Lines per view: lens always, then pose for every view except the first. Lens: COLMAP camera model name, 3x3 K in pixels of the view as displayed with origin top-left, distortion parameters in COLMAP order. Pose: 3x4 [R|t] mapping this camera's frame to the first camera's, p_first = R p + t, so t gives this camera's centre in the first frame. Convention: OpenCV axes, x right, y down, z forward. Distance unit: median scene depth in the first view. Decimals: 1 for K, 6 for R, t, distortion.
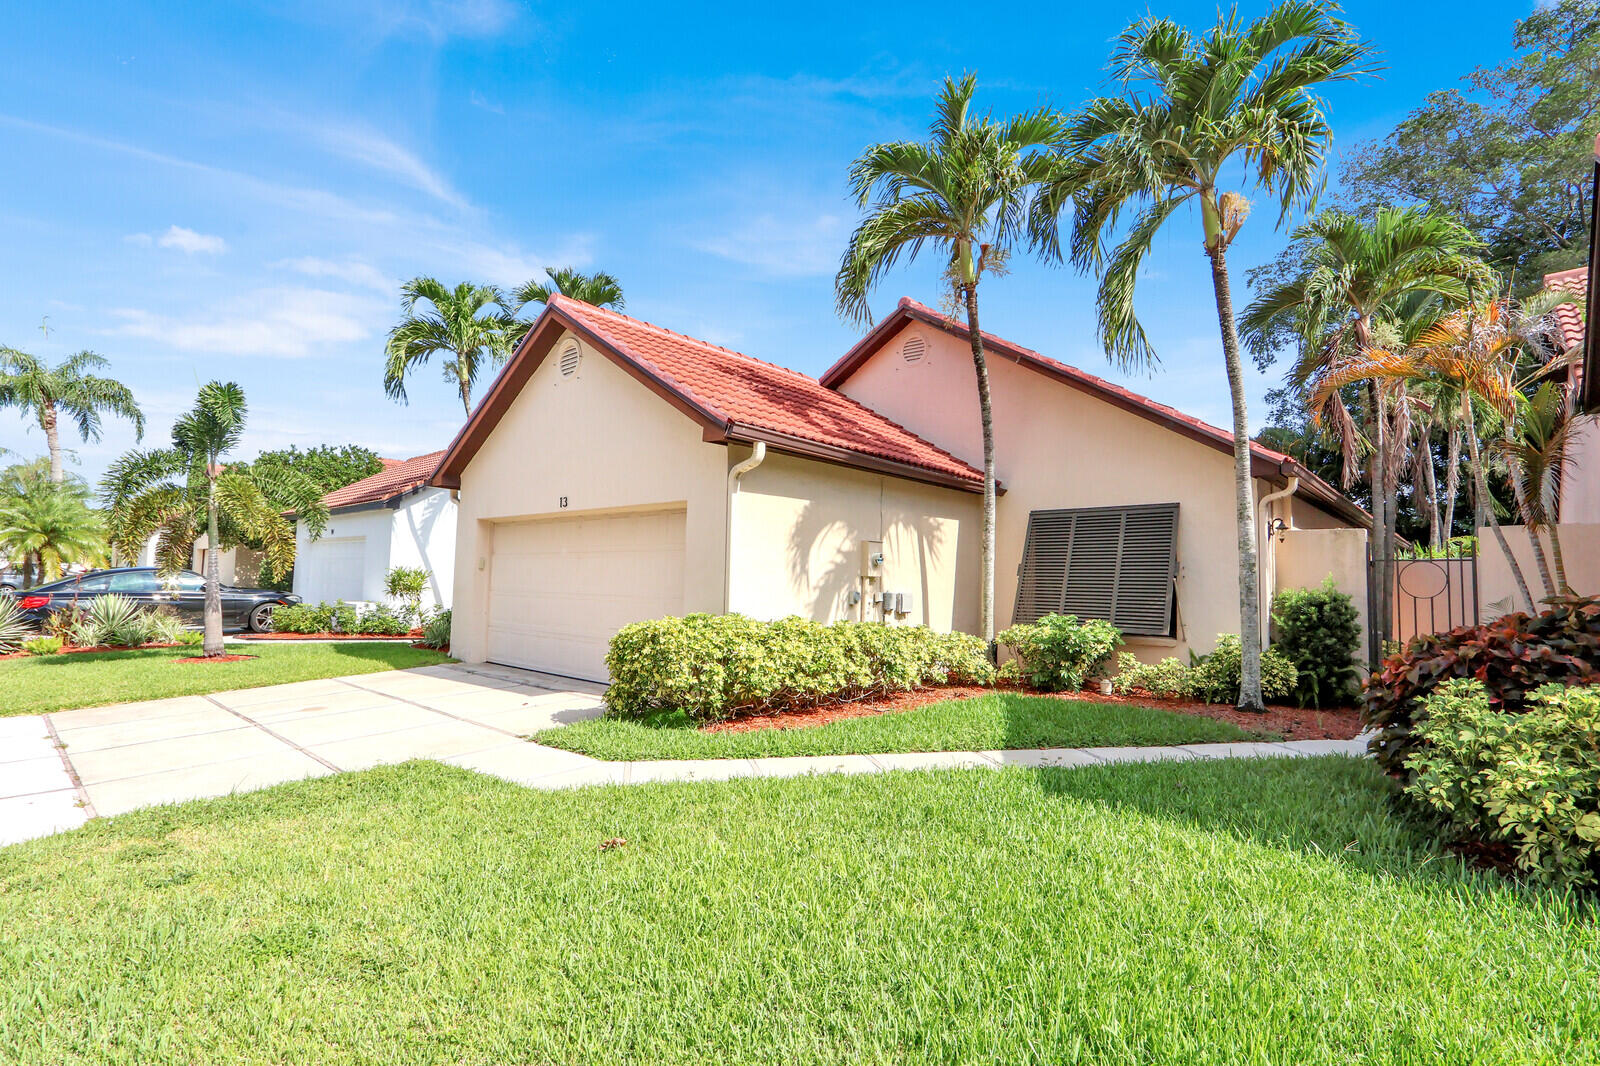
lens RADIAL K [[753.2, 0, 800.0], [0, 753.2, 533.0], [0, 0, 1]] dist [-0.003302, -0.000282]
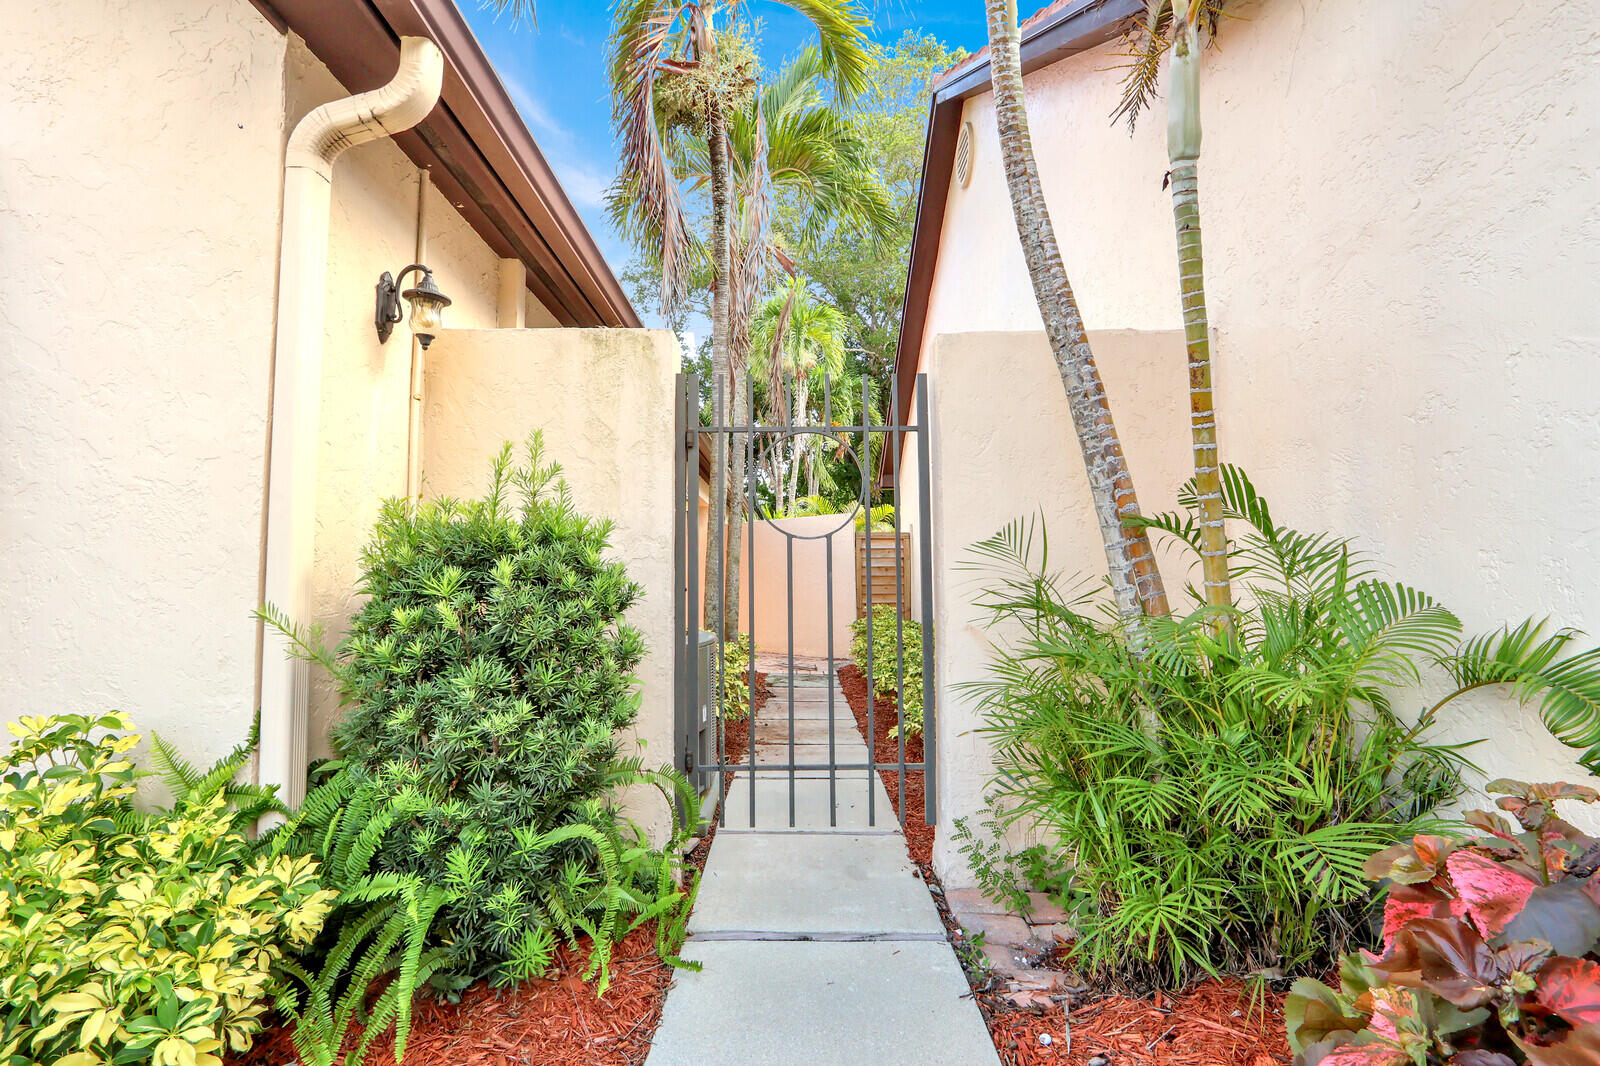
lens RADIAL K [[753.2, 0, 800.0], [0, 753.2, 533.0], [0, 0, 1]] dist [-0.003302, -0.000282]
pose [[0.749781, 0.020928, 0.661355, 0.611889], [-0.012824, 0.999772, -0.017099, 0.090383], [-0.661561, 0.004339, 0.749878, 0.762518]]
